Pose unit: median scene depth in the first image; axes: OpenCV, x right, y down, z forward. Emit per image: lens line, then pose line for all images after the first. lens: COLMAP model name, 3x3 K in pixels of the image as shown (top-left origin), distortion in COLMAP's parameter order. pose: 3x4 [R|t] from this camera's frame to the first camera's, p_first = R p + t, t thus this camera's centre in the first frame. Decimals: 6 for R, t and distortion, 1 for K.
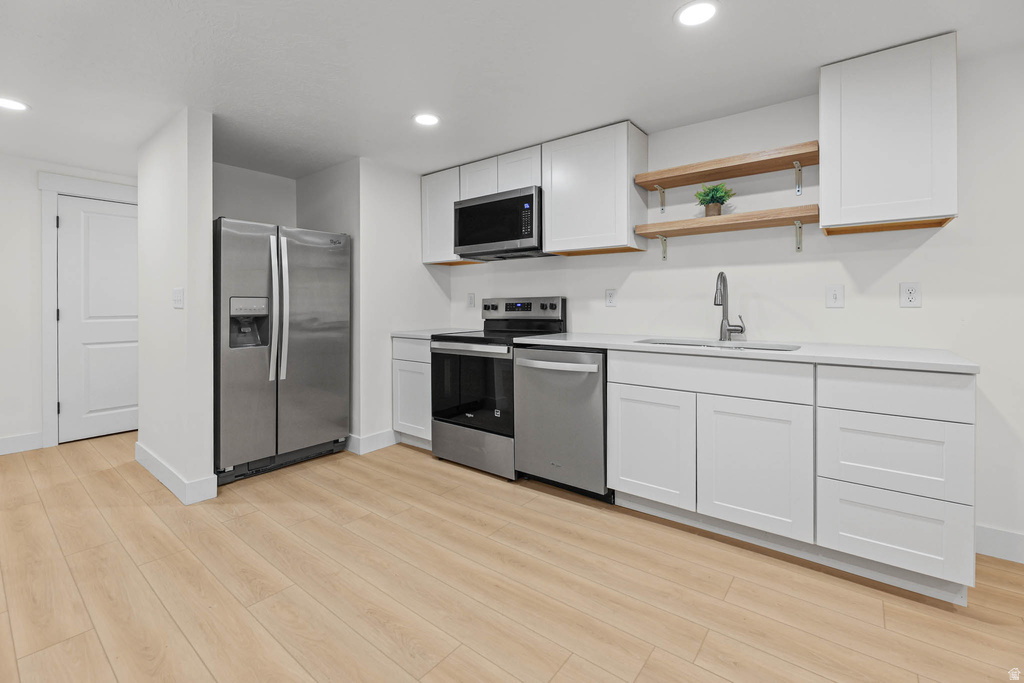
lens RADIAL K [[425.0, 0, 520.4], [0, 425.0, 300.7], [0, 0, 1]] dist [-0.003369, -0.000904]
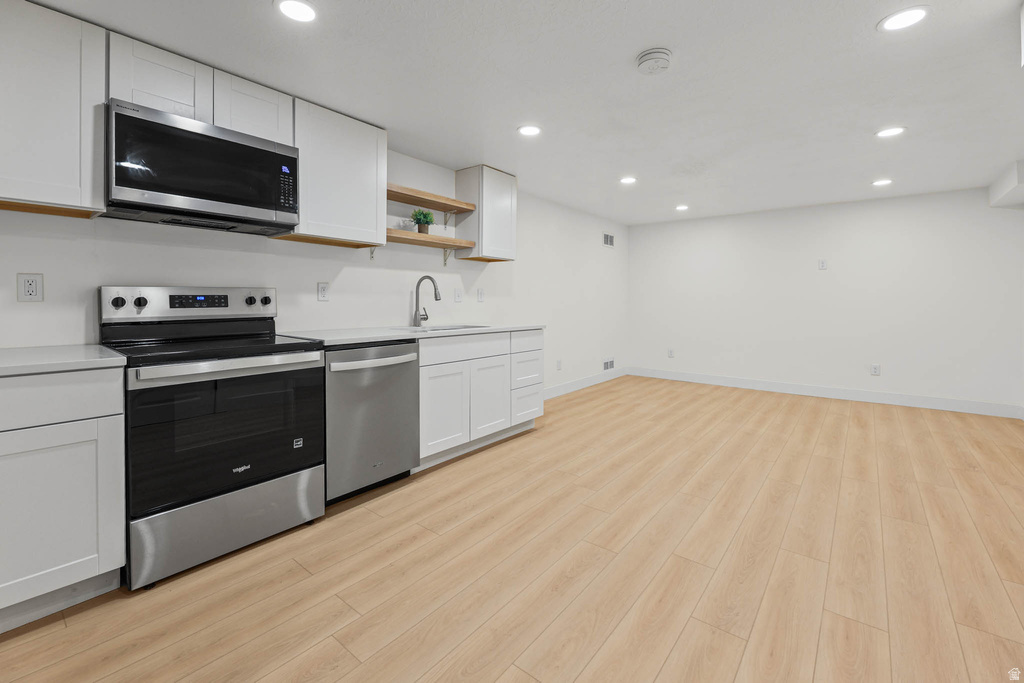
lens RADIAL K [[441.5, 0, 501.0], [0, 441.5, 296.6], [0, 0, 1]] dist [-0.001947, -0.000797]
pose [[0.042691, 0.012556, 0.999009, -0.925595], [-0.014716, 0.999820, -0.011937, 0.012252], [-0.998980, -0.014192, 0.042868, 0.693227]]
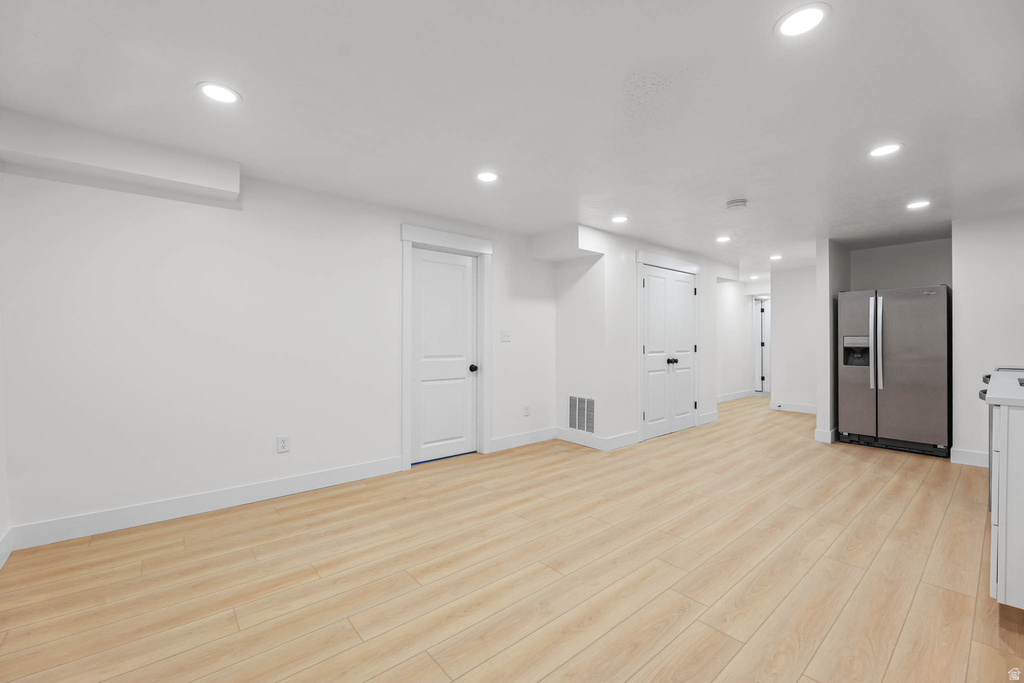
lens RADIAL K [[427.8, 0, 501.2], [0, 427.8, 341.2], [0, 0, 1]] dist [-0.001191, -0.000619]
pose [[-0.219603, 0.006306, -0.975569, 1.472695], [0.008411, 0.999954, 0.004570, -0.009101], [0.975553, -0.007202, -0.219646, -0.006006]]
